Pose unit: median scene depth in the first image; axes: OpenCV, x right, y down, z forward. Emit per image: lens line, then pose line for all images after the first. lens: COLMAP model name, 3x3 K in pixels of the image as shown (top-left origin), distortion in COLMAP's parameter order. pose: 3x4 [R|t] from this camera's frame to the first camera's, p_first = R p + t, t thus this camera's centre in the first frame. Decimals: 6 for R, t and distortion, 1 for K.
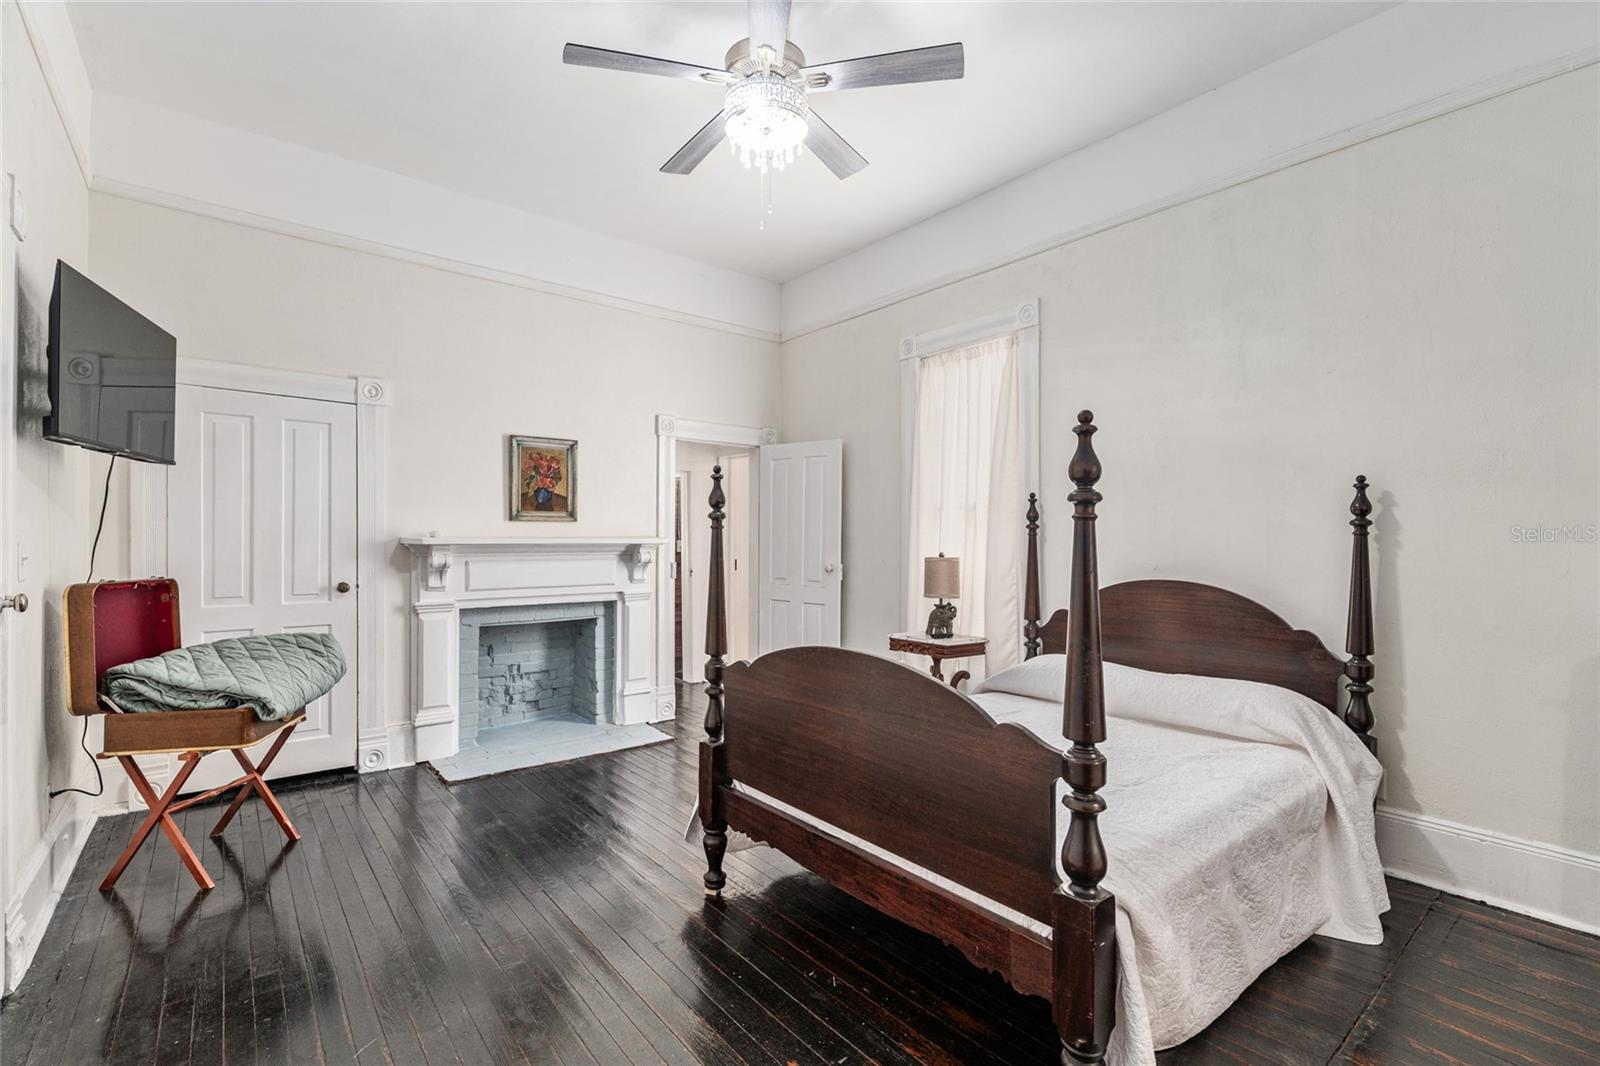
lens RADIAL K [[703.5, 0, 800.2], [0, 703.5, 537.6], [0, 0, 1]] dist [-0.003137, -0.001503]
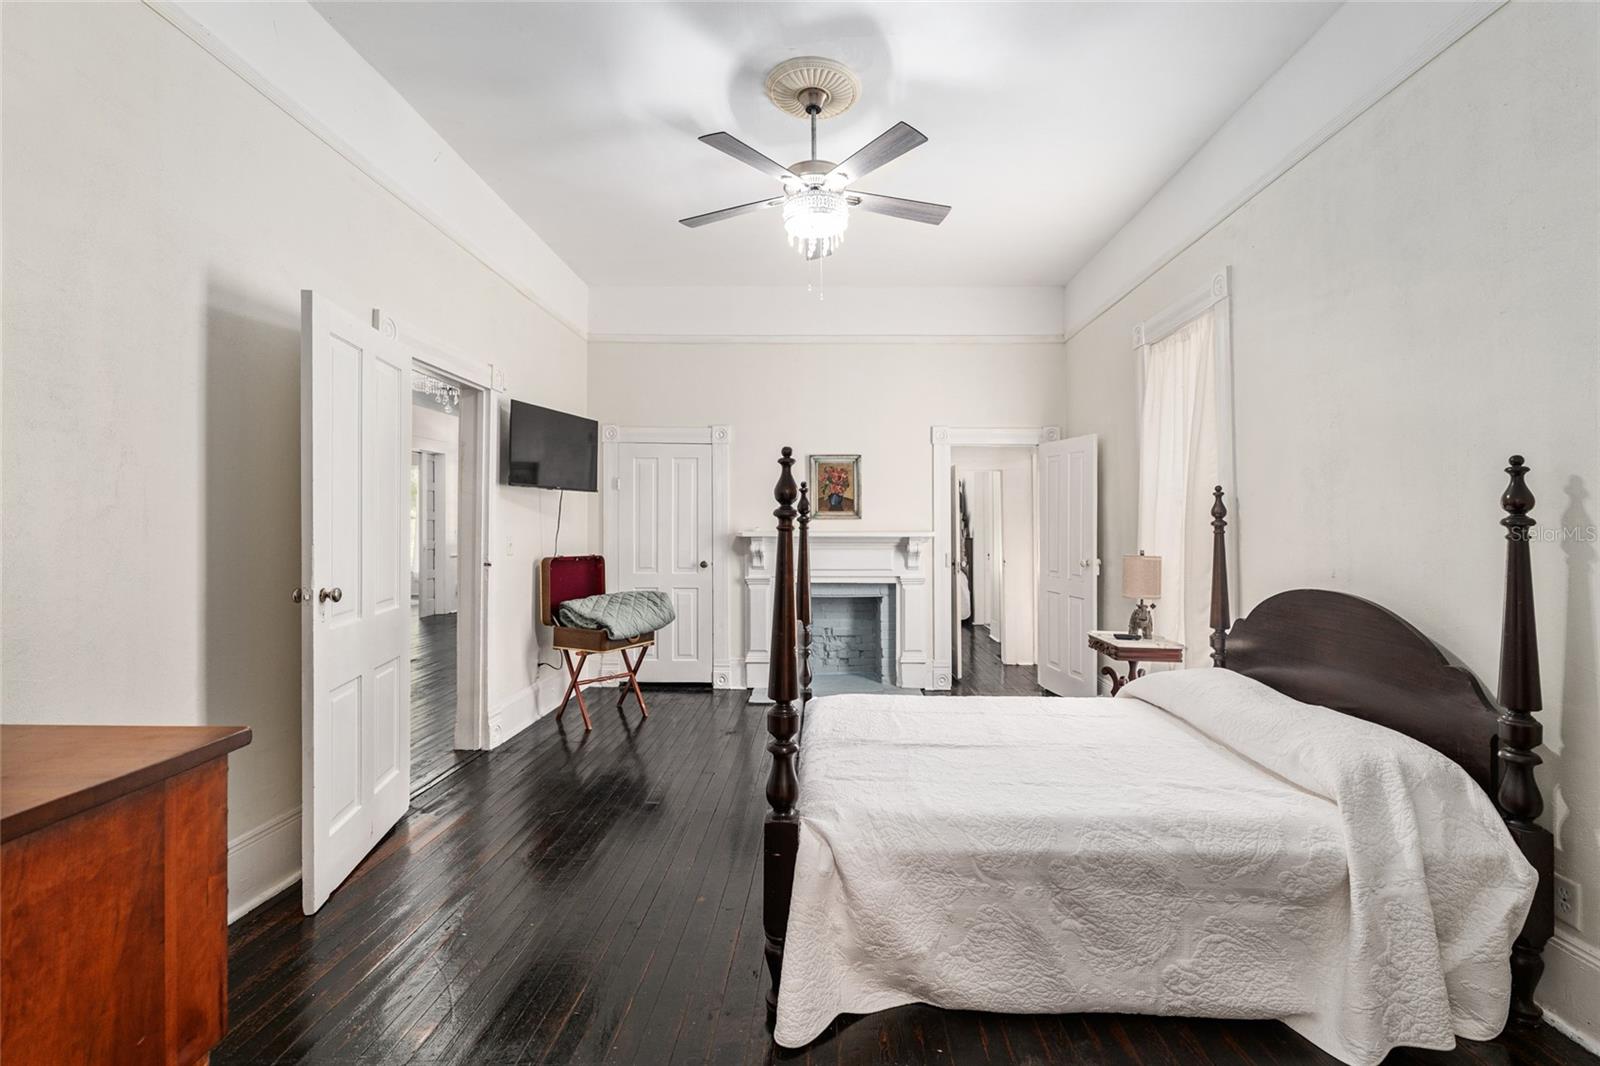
lens RADIAL K [[667.1, 0, 820.0], [0, 667.1, 517.1], [0, 0, 1]] dist [-0.012805, 0.000132]
pose [[0.777883, -0.009019, -0.628345, 0.436426], [0.000819, 0.999911, -0.013339, -0.011988], [0.628409, 0.009861, 0.777821, 0.026578]]
